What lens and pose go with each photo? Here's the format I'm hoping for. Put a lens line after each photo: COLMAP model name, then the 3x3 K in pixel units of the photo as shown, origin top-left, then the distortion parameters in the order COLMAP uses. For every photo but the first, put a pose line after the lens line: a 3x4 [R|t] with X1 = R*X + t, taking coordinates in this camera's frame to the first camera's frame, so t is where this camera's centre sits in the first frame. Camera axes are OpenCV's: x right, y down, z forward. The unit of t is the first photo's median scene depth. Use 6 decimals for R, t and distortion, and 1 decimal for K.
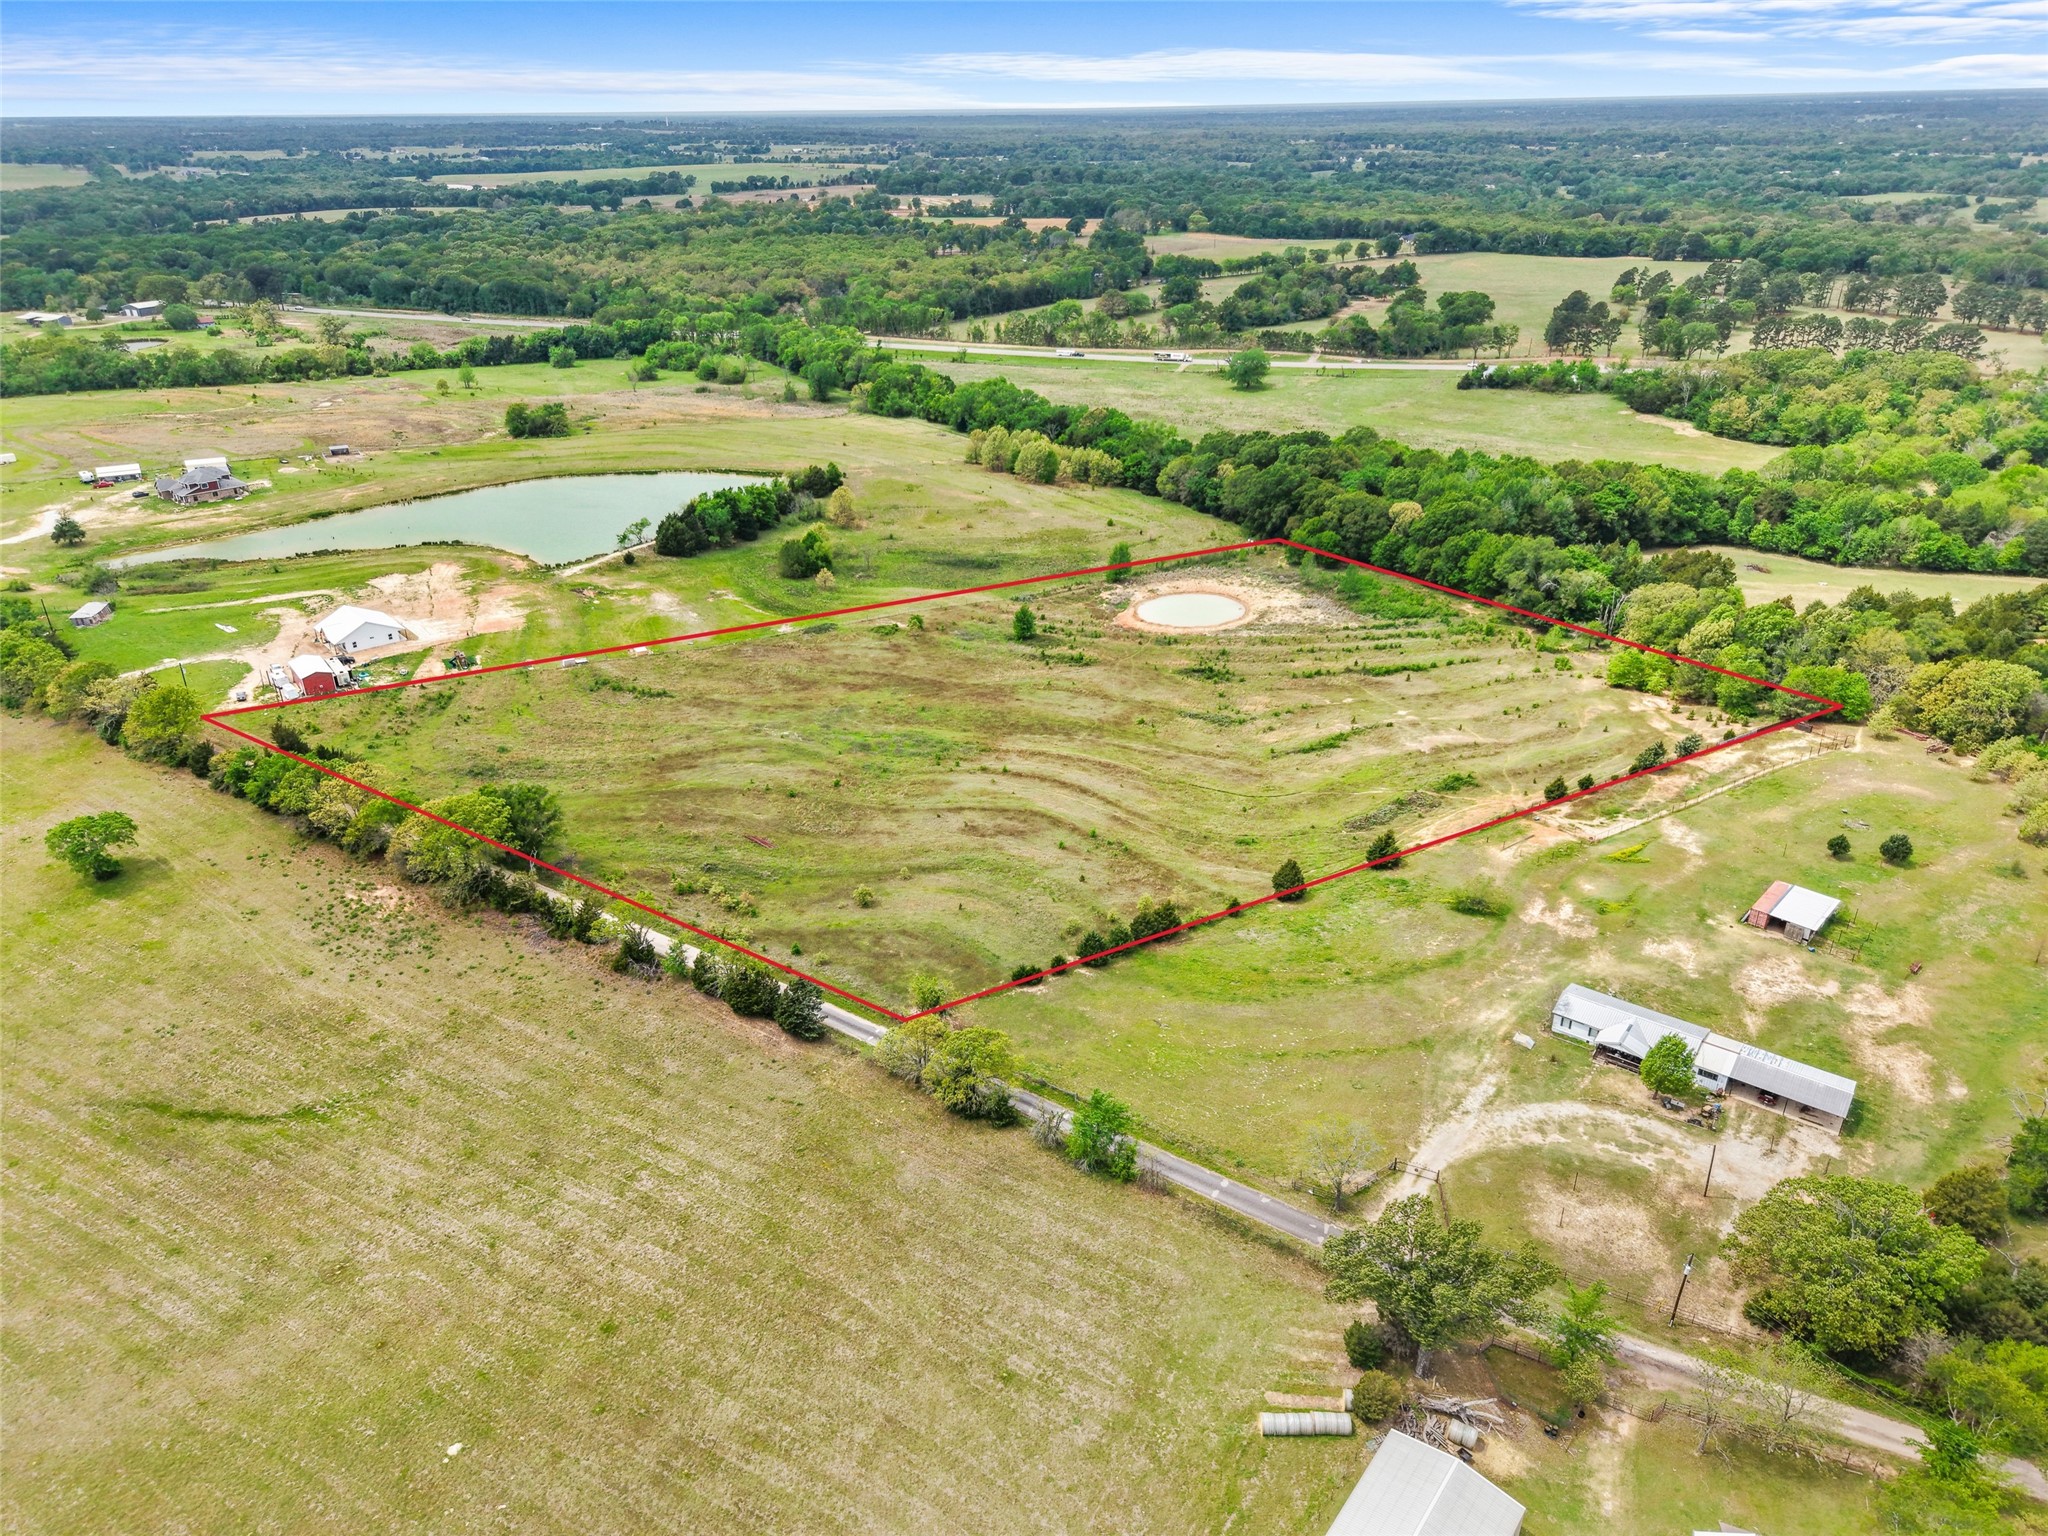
lens RADIAL K [[1353.9, 0, 1021.7], [0, 1353.9, 782.1], [0, 0, 1]] dist [0.052329, -0.024709]
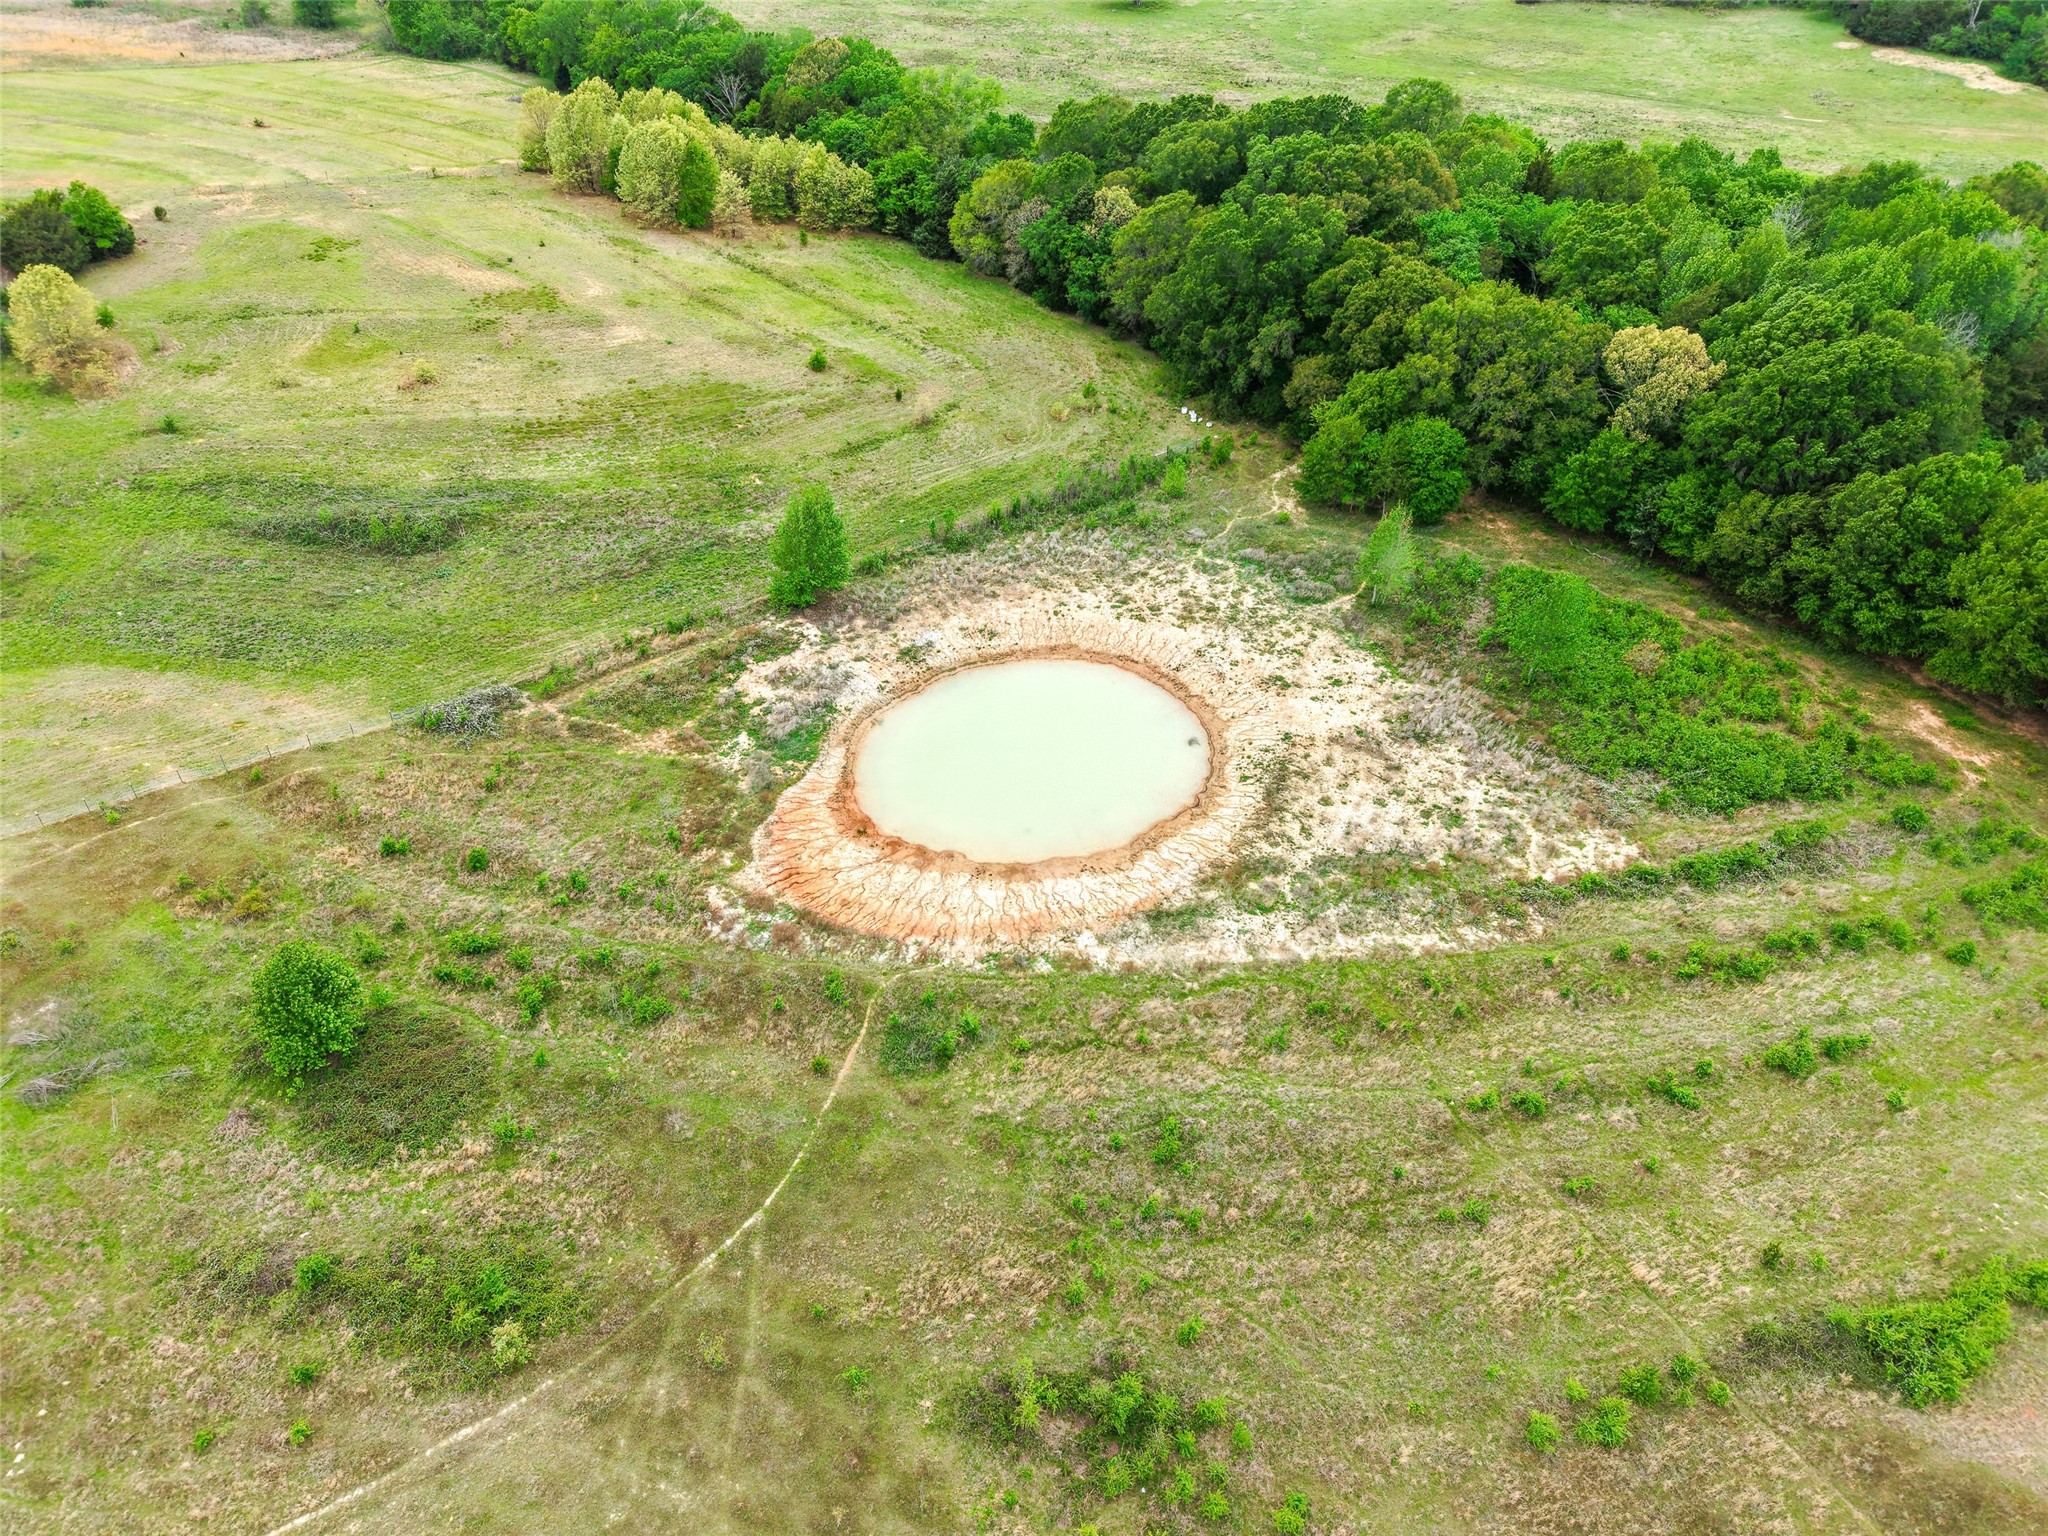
lens RADIAL K [[1353.9, 0, 1008.9], [0, 1353.9, 751.0], [0, 0, 1]] dist [0.052329, -0.024709]
pose [[0.995283, -0.045899, 0.085471, 0.092700], [0.027833, 0.979061, 0.201654, -0.184392], [-0.092937, -0.198323, 0.975721, 0.695165]]
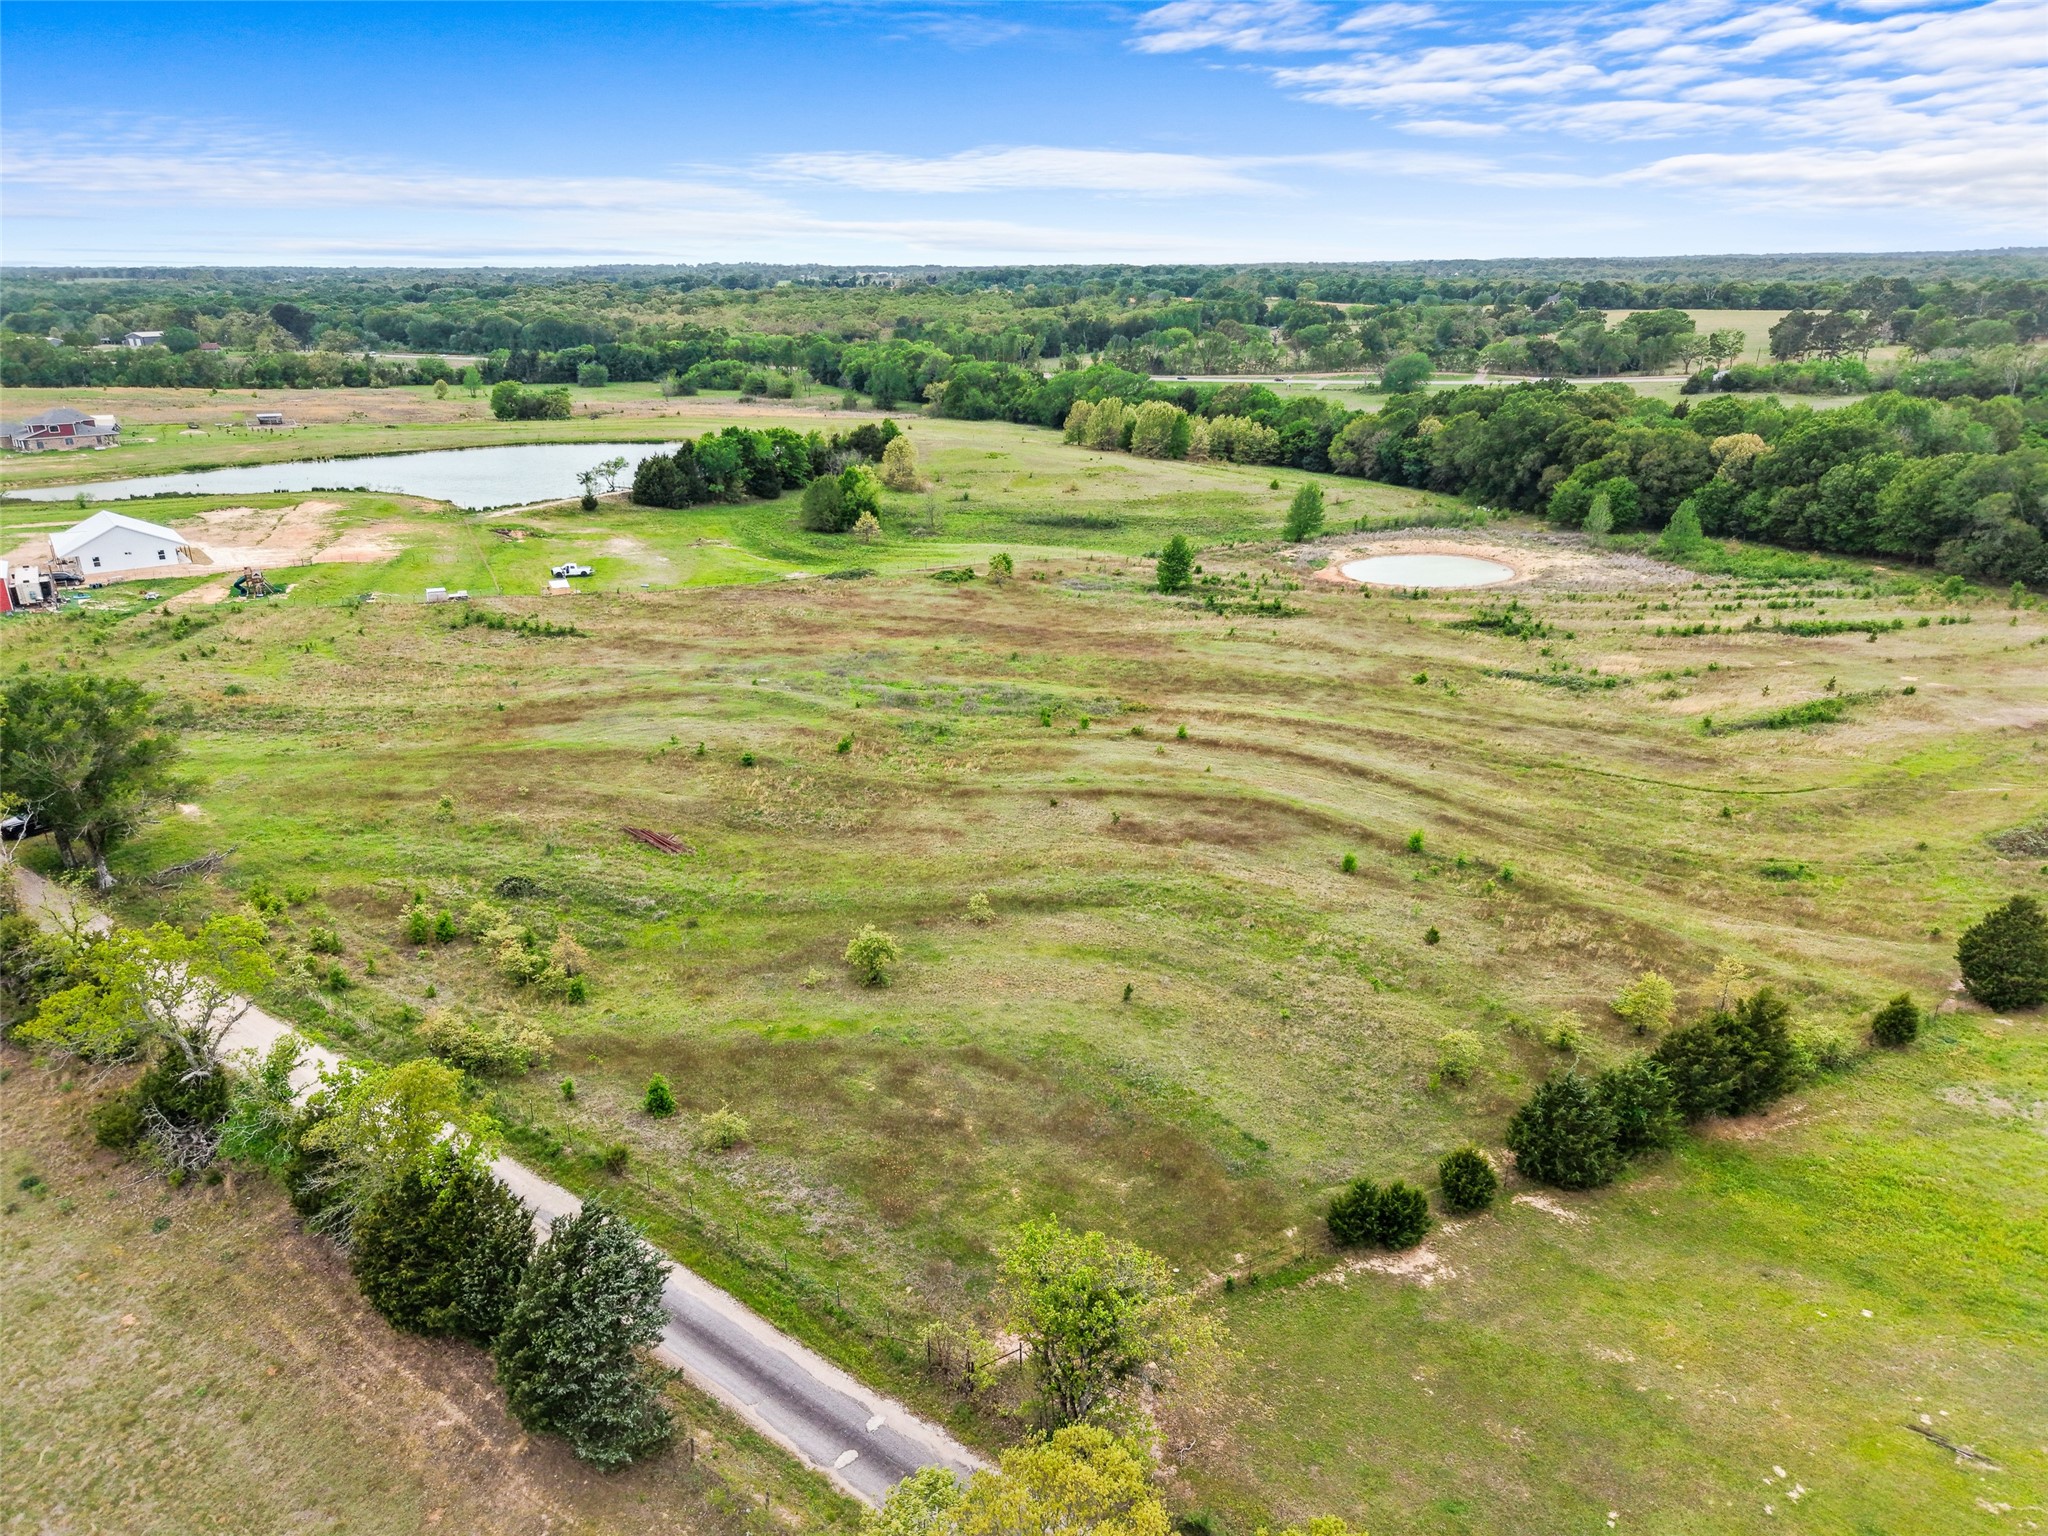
lens RADIAL K [[1353.9, 0, 1020.2], [0, 1353.9, 757.6], [0, 0, 1]] dist [0.052329, -0.024709]
pose [[0.998468, 0.021259, -0.051076, -0.032196], [-0.027054, 0.992929, -0.115587, 0.040471], [0.048258, 0.116792, 0.991983, 0.351208]]
